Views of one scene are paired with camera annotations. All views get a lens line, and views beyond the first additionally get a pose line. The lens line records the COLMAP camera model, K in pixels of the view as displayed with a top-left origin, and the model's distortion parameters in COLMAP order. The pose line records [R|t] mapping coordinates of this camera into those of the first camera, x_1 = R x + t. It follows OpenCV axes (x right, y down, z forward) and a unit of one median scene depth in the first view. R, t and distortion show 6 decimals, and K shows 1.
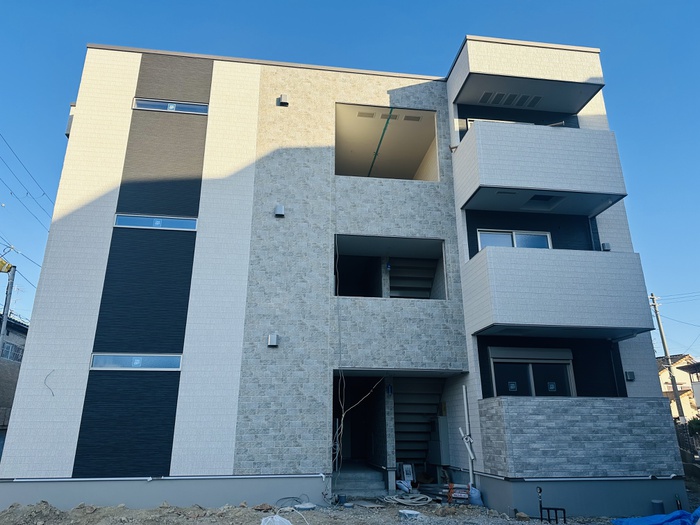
lens RADIAL K [[481.1, 0, 350.0], [0, 481.1, 262.5], [0, 0, 1]] dist [0.054341, -0.053336]
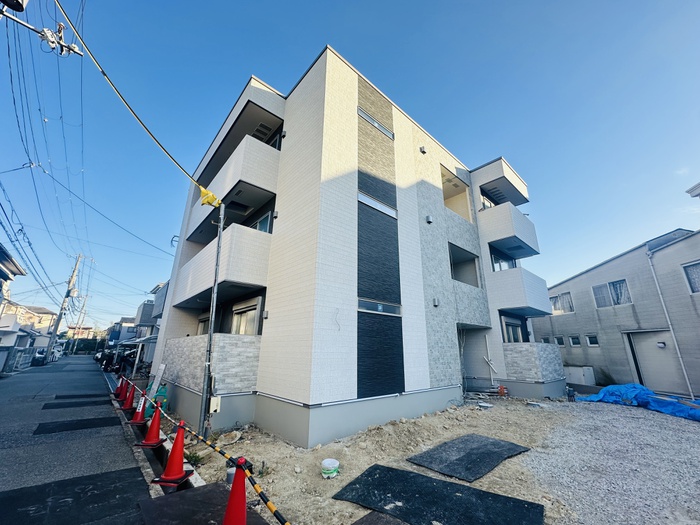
lens RADIAL K [[279.6, 0, 350.0], [0, 279.6, 262.5], [0, 0, 1]] dist [-0.002968, 0.000311]
pose [[0.829427, 0.178326, 0.529386, -0.987754], [-0.190004, 0.981234, -0.032840, 0.131354], [-0.525308, -0.073347, 0.847745, 0.431729]]
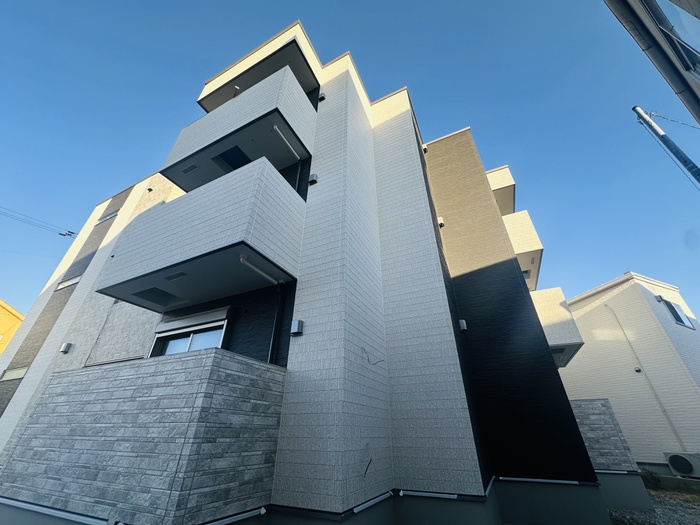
lens RADIAL K [[279.6, 0, 350.0], [0, 279.6, 262.5], [0, 0, 1]] dist [-0.002968, 0.000311]
pose [[0.826519, -0.287819, -0.483763, 0.972223], [0.173611, 0.947842, -0.267309, 0.304544], [0.535468, 0.136949, 0.833378, 0.840083]]
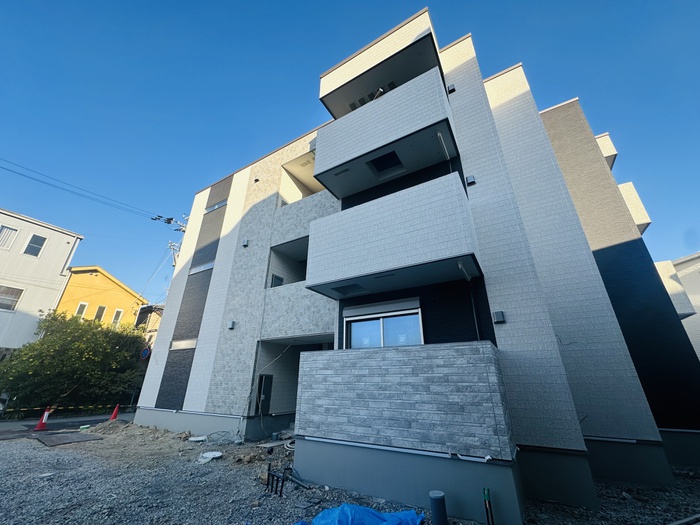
lens RADIAL K [[279.6, 0, 350.0], [0, 279.6, 262.5], [0, 0, 1]] dist [-0.002968, 0.000311]
pose [[0.774667, -0.244145, -0.583339, 0.784798], [0.194378, 0.969738, -0.147733, 0.192883], [0.601754, 0.001055, 0.798681, 0.567955]]
